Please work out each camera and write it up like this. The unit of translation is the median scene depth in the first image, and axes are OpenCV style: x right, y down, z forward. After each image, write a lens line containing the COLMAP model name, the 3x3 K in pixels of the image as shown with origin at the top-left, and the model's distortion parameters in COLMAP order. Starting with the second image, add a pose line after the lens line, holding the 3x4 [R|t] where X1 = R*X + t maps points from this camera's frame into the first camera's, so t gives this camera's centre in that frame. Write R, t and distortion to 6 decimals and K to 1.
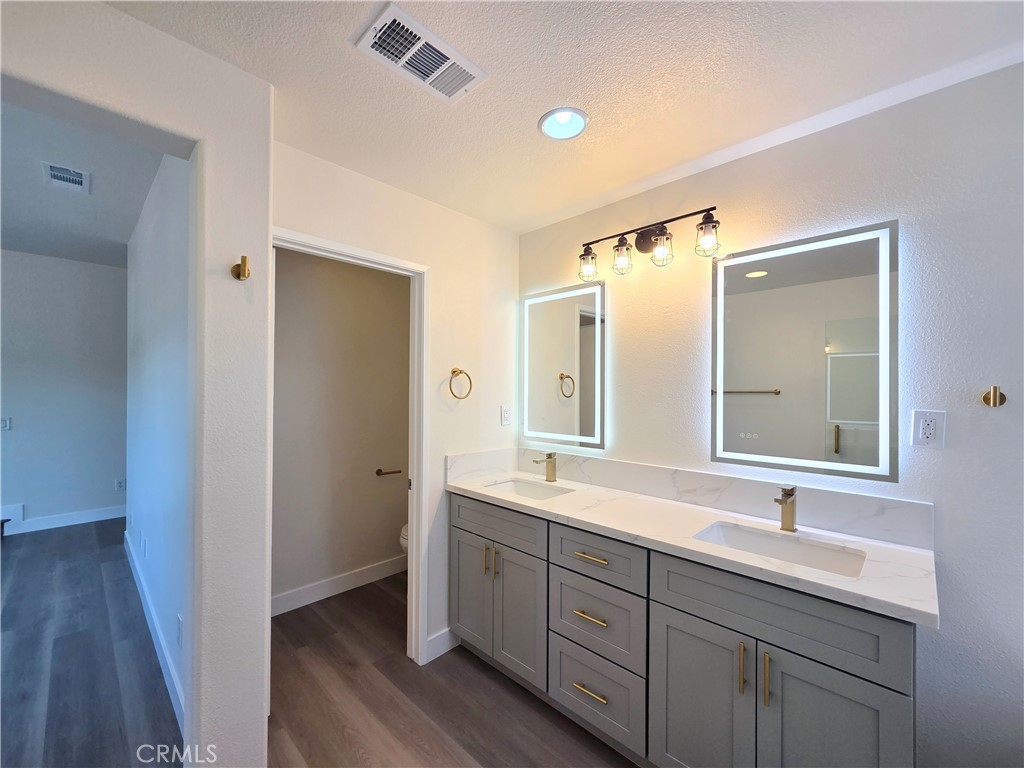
lens RADIAL K [[424.4, 0, 506.9], [0, 424.4, 386.7], [0, 0, 1]] dist [-0.000137, 0.000178]
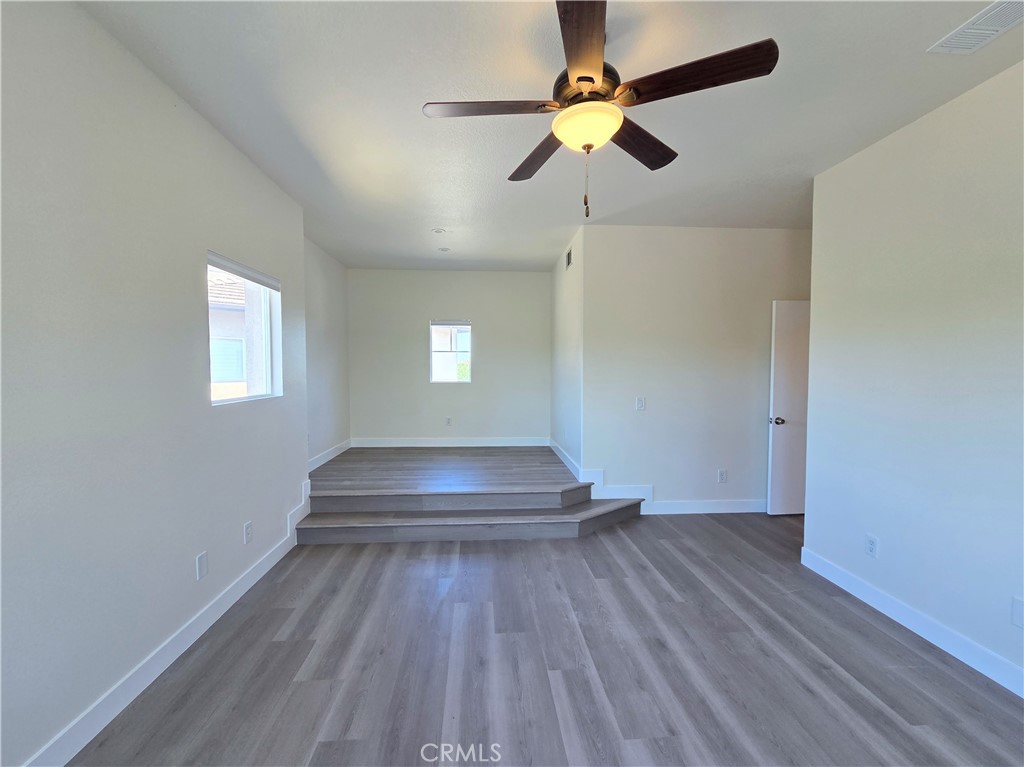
lens RADIAL K [[424.4, 0, 506.9], [0, 424.4, 386.2], [0, 0, 1]] dist [-0.000137, 0.000178]
pose [[0.748632, 0.024434, -0.662535, -0.851431], [0.006402, 0.999008, 0.044077, 0.000047], [0.662955, -0.037239, 0.747733, 0.053123]]
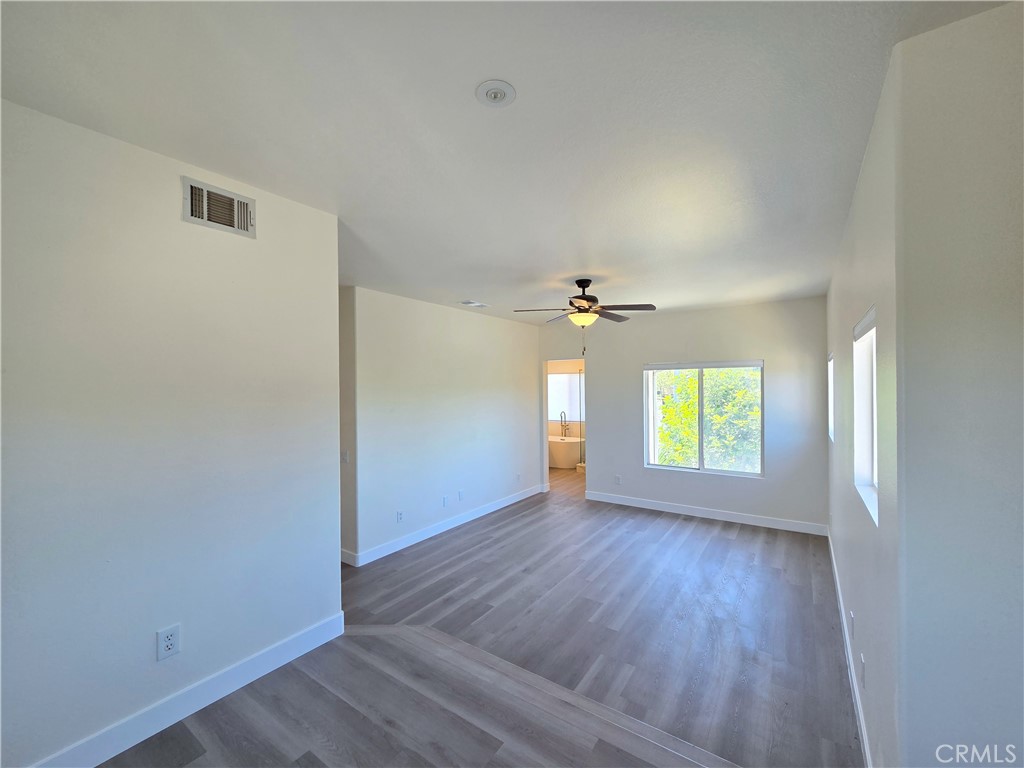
lens RADIAL K [[424.4, 0, 506.9], [0, 424.4, 386.7], [0, 0, 1]] dist [-0.000137, 0.000178]
pose [[-0.170241, -0.005717, 0.985386, -2.165417], [-0.000221, 0.999983, 0.005763, -0.097029], [-0.985402, 0.000764, -0.170239, 0.869974]]
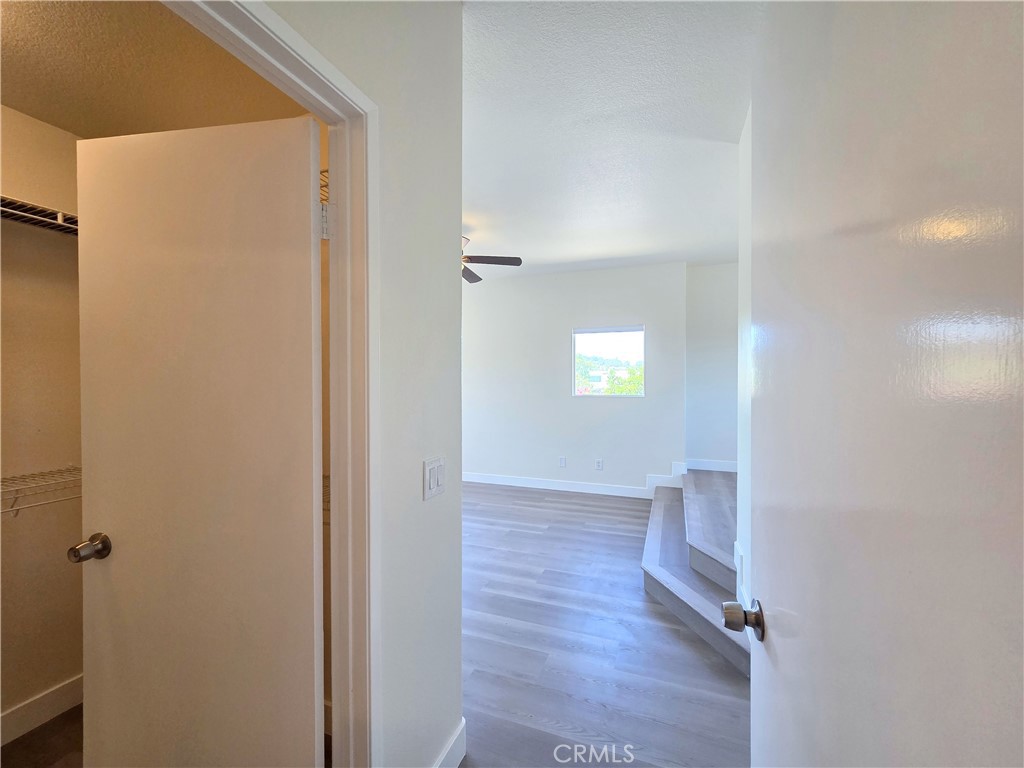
lens RADIAL K [[424.4, 0, 506.9], [0, 424.4, 386.7], [0, 0, 1]] dist [-0.000137, 0.000178]
pose [[-0.917764, 0.001511, -0.397124, -0.831206], [0.000810, 0.999998, 0.001933, 0.022462], [0.397126, 0.001453, -0.917763, 1.494227]]
